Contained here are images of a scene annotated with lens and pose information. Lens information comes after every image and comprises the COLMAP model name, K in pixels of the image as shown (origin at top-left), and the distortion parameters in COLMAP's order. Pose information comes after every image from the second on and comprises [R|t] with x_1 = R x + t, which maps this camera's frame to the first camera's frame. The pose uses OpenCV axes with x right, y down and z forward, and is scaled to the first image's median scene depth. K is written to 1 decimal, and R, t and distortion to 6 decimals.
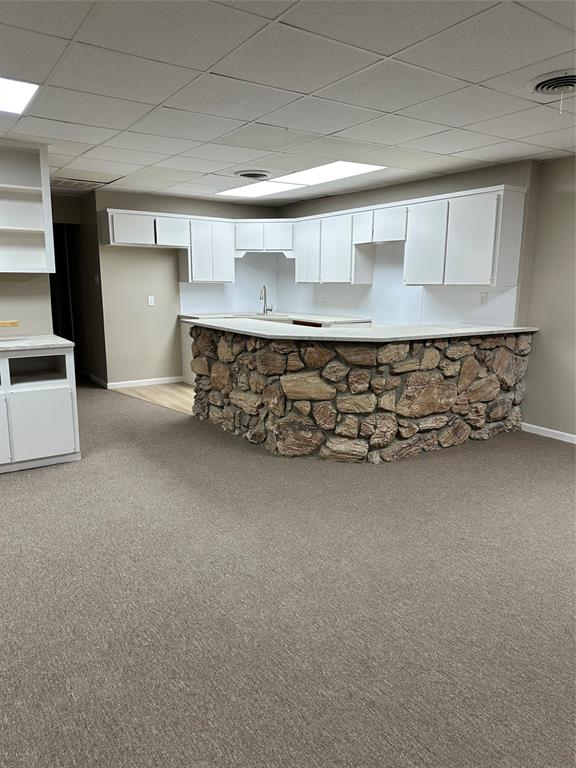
lens RADIAL K [[545.6, 0, 290.0], [0, 545.6, 384.8], [0, 0, 1]] dist [0.047003, -0.065189]
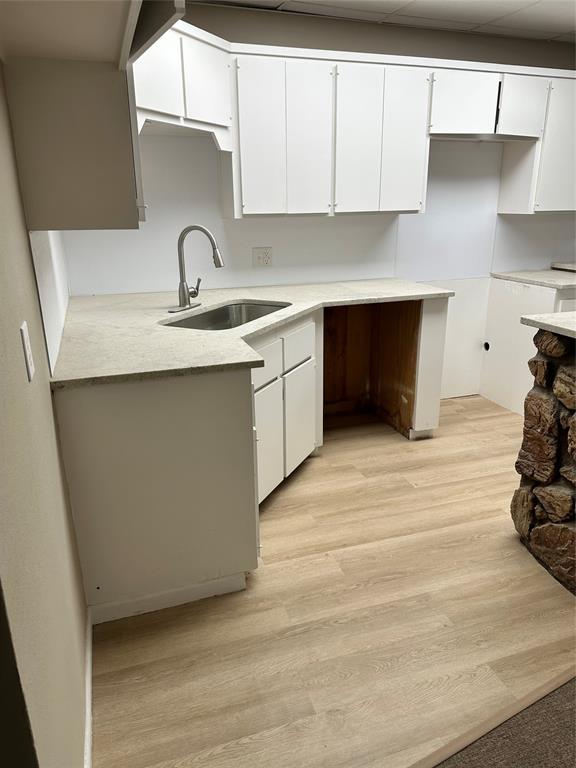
lens RADIAL K [[545.6, 0, 288.3], [0, 545.6, 387.3], [0, 0, 1]] dist [0.047003, -0.065189]
pose [[0.263114, -0.297455, 0.917764, -0.435667], [0.194975, 0.948049, 0.251373, -0.178609], [-0.944858, 0.112802, 0.307441, 0.946574]]
